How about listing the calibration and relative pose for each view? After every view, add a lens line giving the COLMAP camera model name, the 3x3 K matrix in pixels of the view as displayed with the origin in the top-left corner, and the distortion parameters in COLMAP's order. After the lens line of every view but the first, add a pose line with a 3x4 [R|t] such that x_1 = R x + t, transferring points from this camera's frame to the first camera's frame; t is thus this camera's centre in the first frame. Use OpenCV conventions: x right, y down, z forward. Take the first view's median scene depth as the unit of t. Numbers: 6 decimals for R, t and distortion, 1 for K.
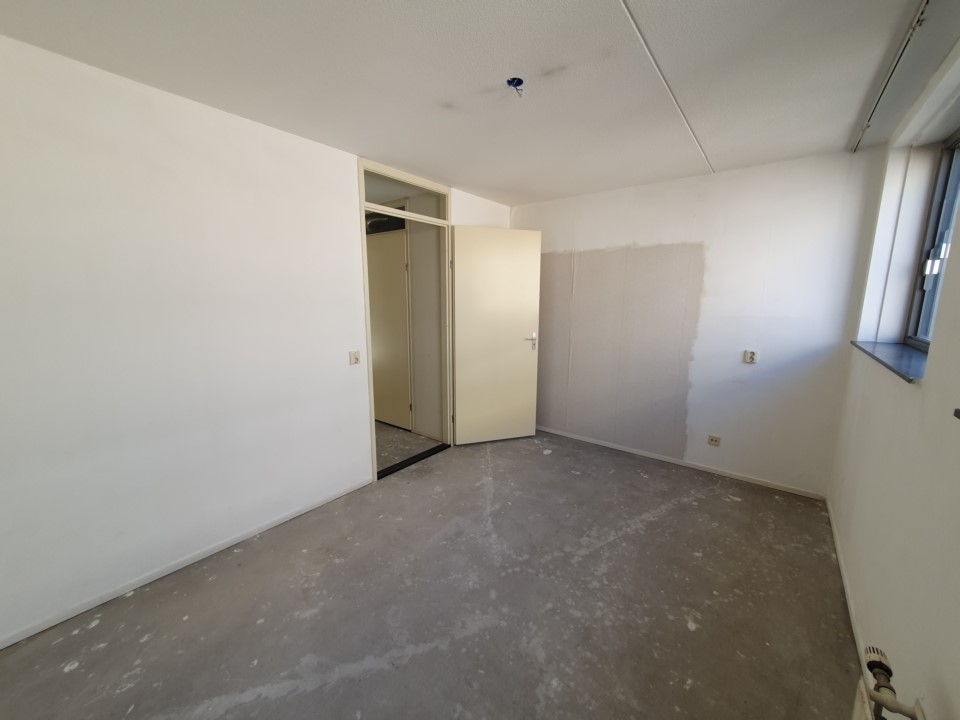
lens RADIAL K [[377.8, 0, 486.4], [0, 377.8, 360.7], [0, 0, 1]] dist [-0.001434, -0.000070]
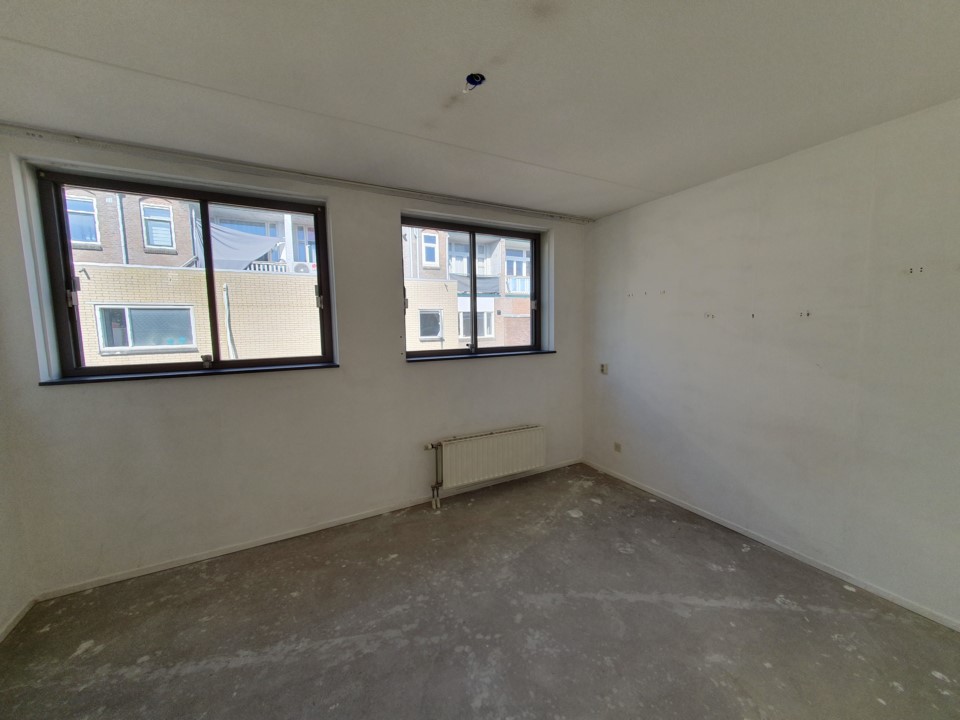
lens RADIAL K [[377.8, 0, 486.4], [0, 377.8, 360.7], [0, 0, 1]] dist [-0.001434, -0.000070]
pose [[-0.919363, -0.029659, 0.392292, -0.259489], [0.076504, 0.964640, 0.252222, -0.279829], [-0.385901, 0.261896, -0.884585, 1.630139]]
